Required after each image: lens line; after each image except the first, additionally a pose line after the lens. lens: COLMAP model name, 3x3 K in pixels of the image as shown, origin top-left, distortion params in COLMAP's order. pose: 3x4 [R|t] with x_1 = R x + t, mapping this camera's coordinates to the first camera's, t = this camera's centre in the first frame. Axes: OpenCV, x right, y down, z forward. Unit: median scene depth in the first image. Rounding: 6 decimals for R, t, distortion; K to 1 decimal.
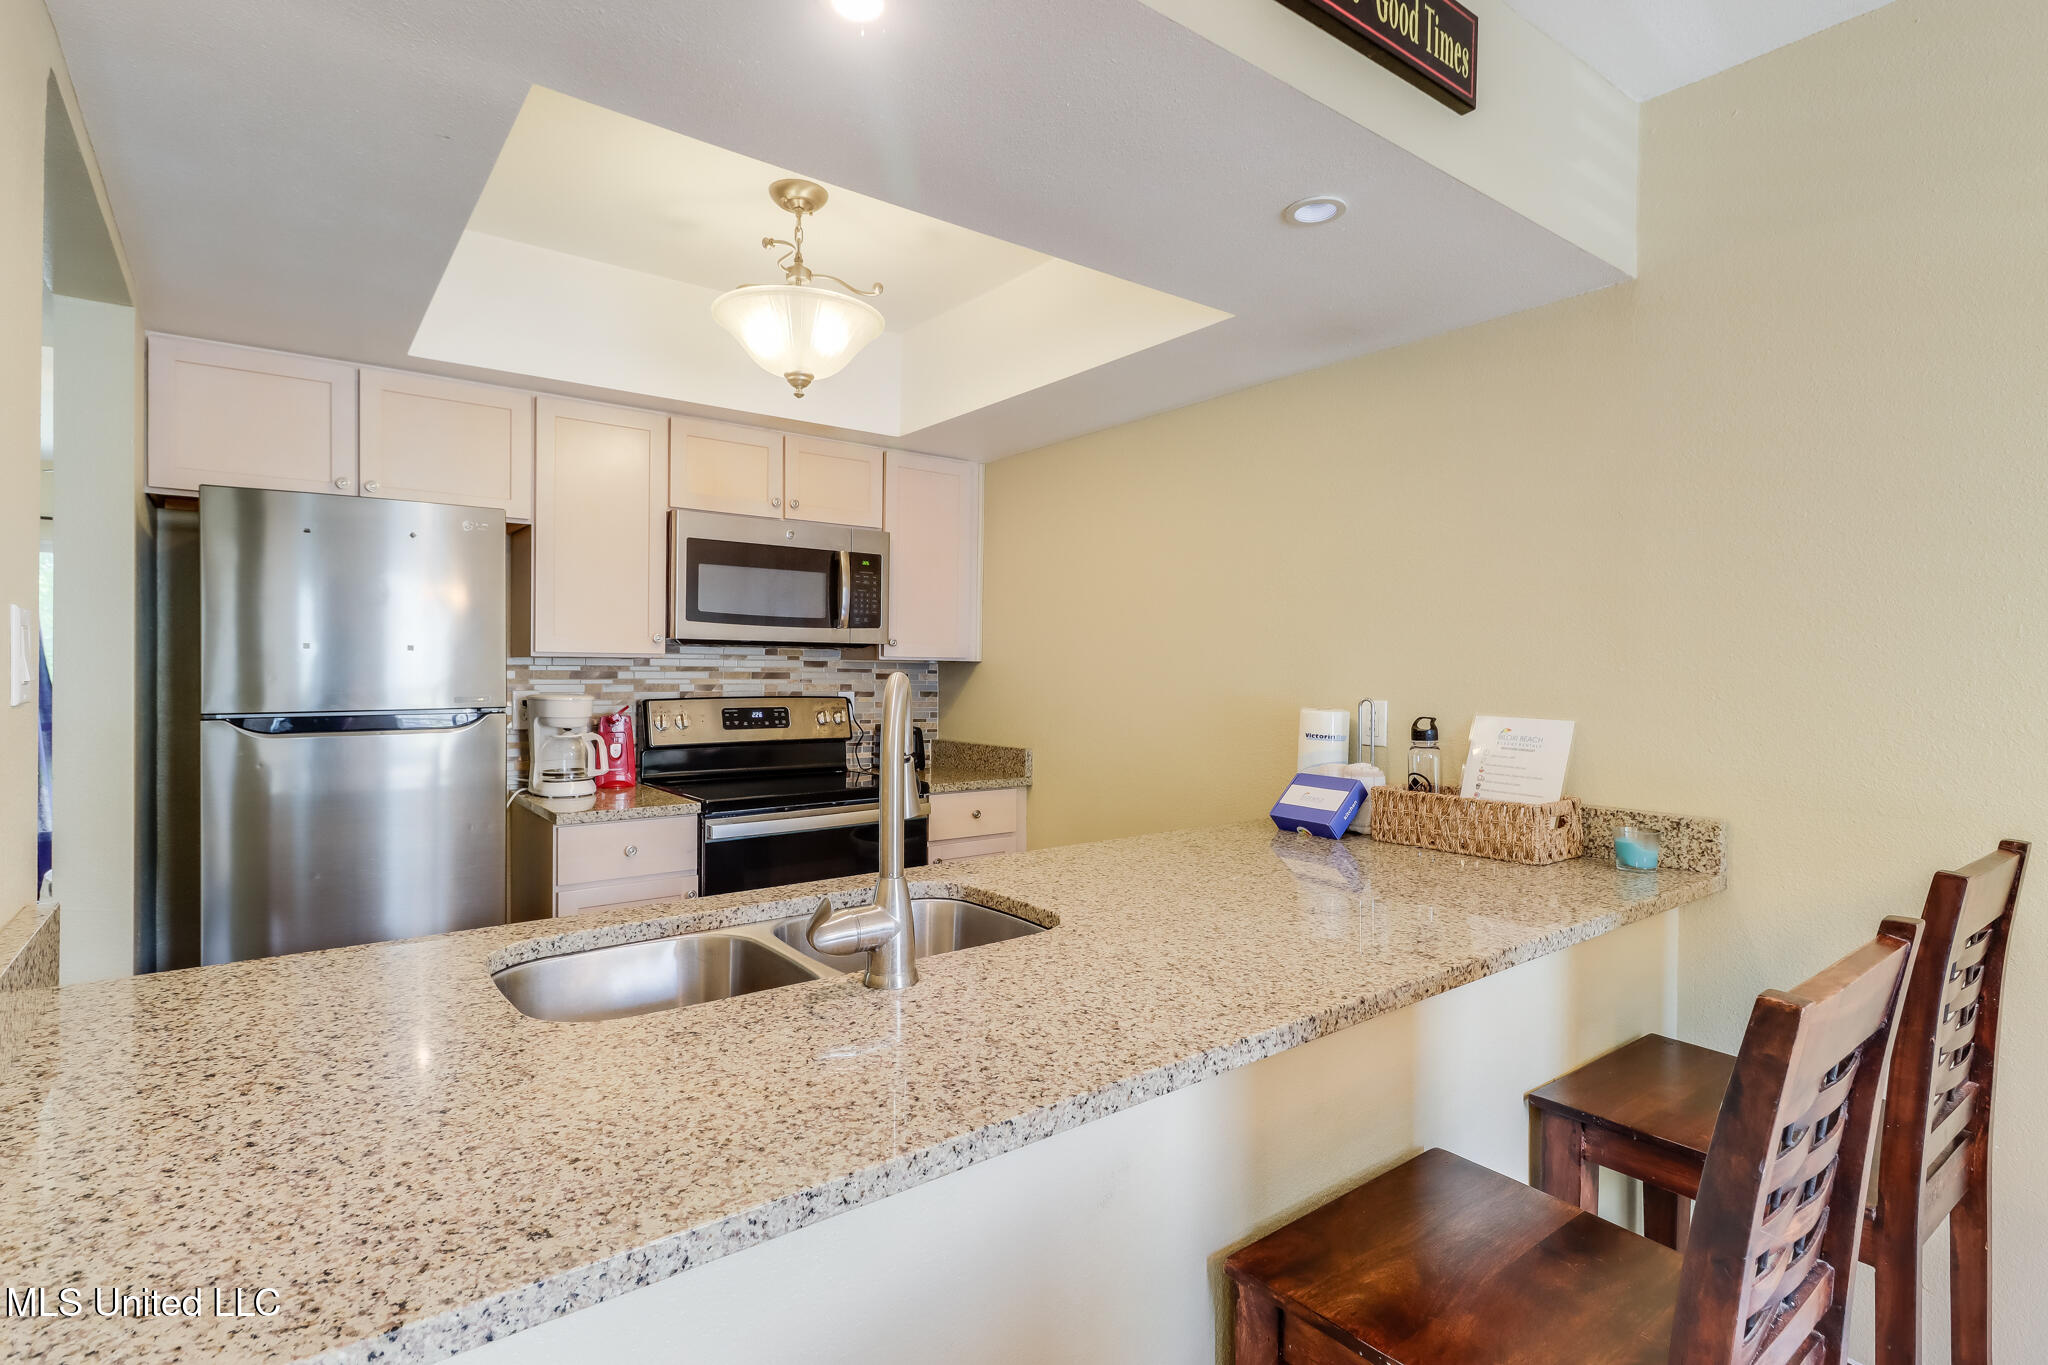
lens RADIAL K [[989.8, 0, 1023.8], [0, 989.8, 683.1], [0, 0, 1]] dist [0.000983, 0.000189]
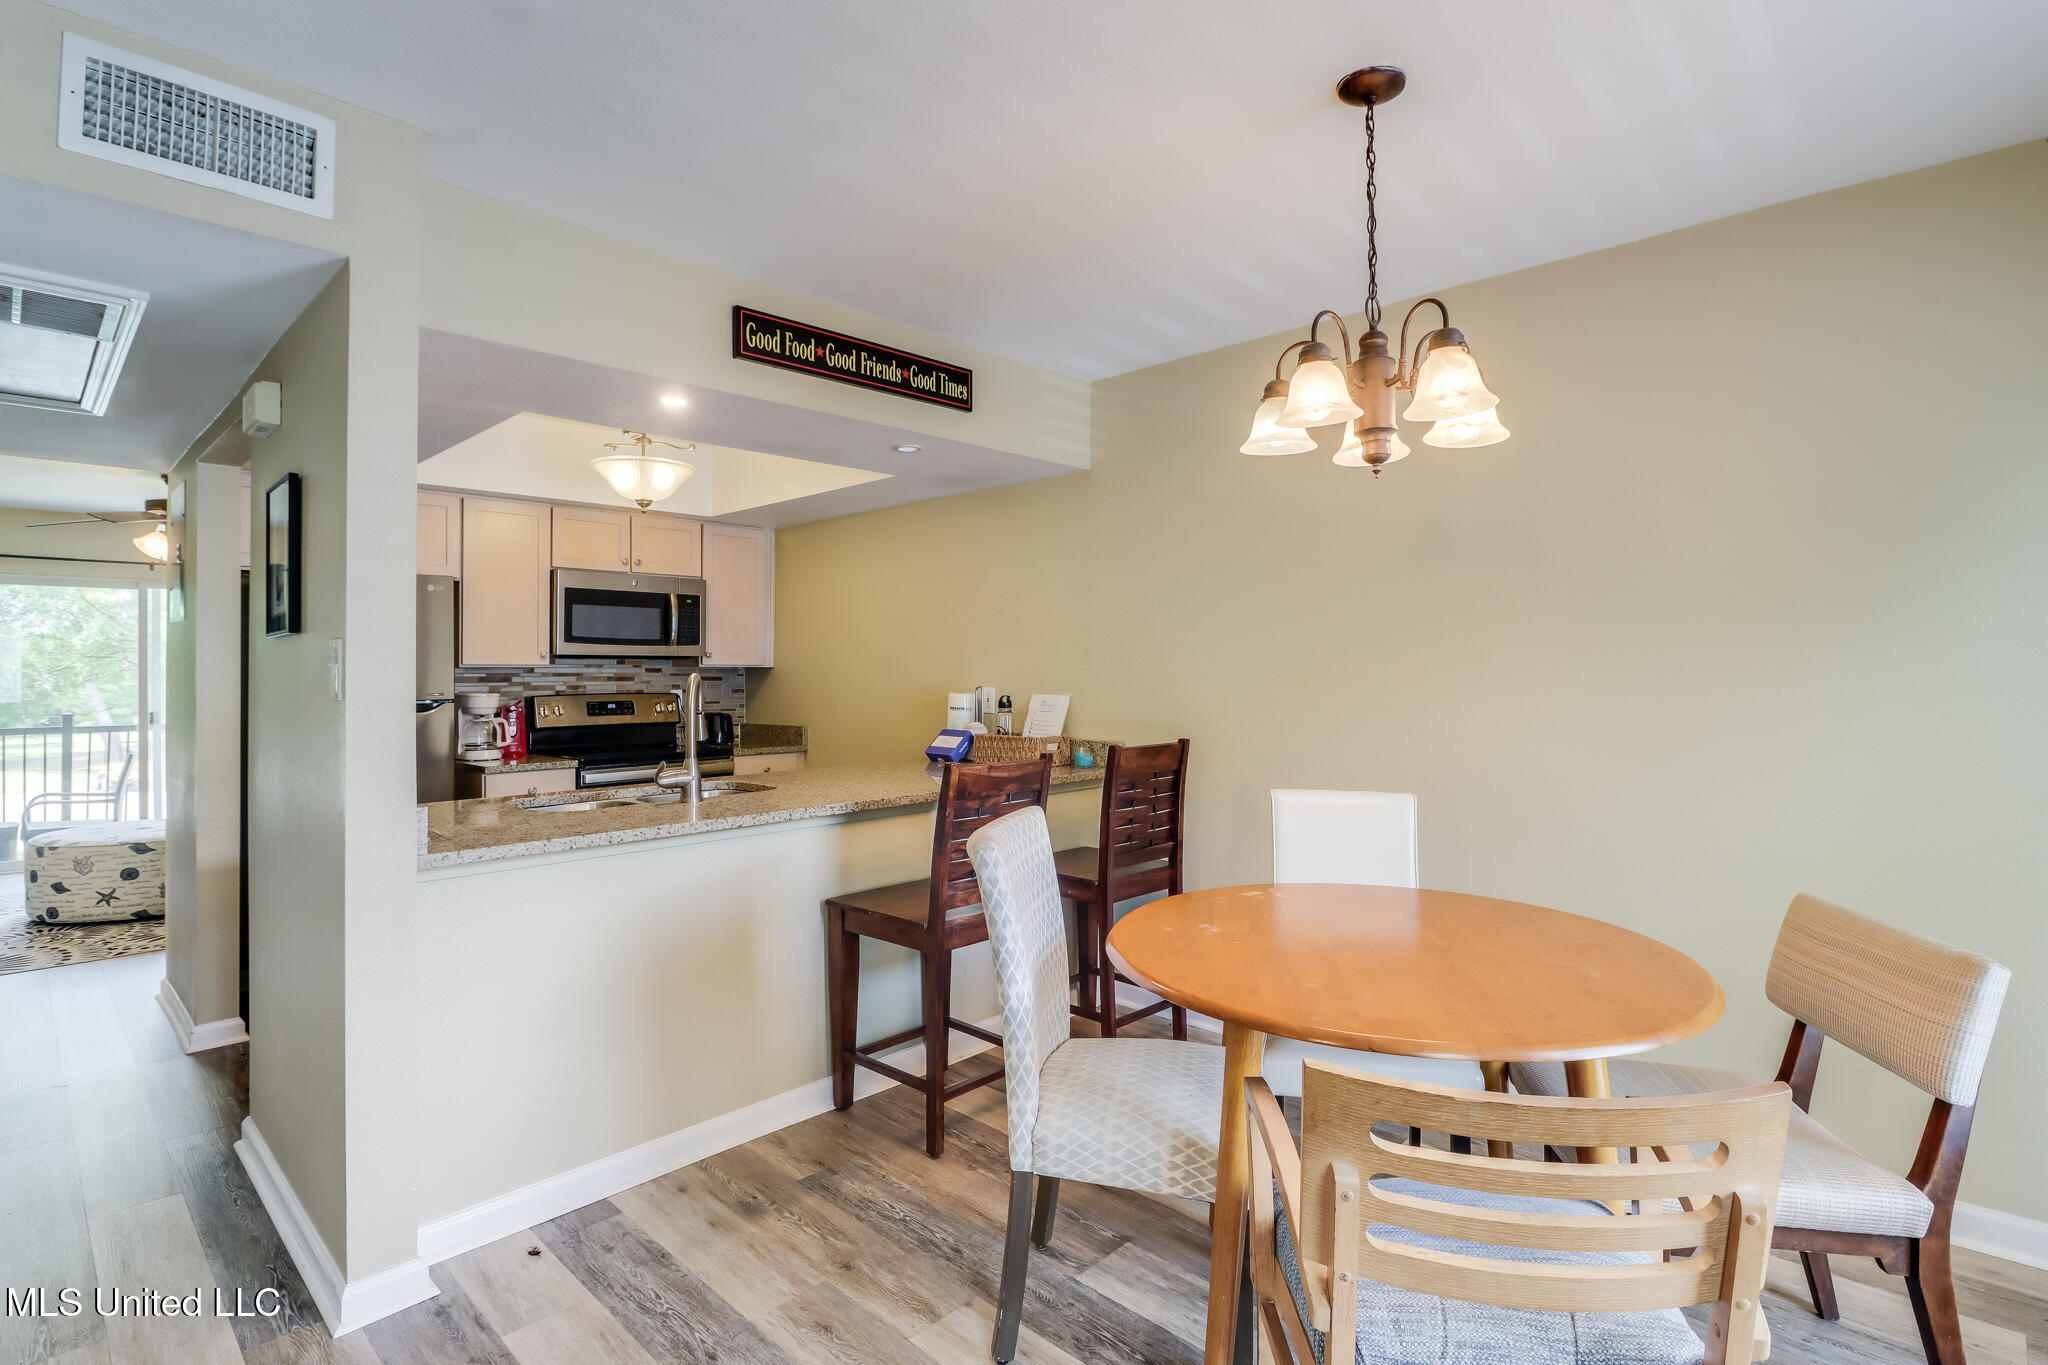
lens RADIAL K [[989.8, 0, 1025.8], [0, 989.8, 664.5], [0, 0, 1]] dist [0.000983, 0.000189]
pose [[0.987503, -0.010679, 0.157235, 0.106776], [0.014197, 0.999673, -0.021266, 0.011342], [-0.156957, 0.023233, 0.987332, -0.551997]]
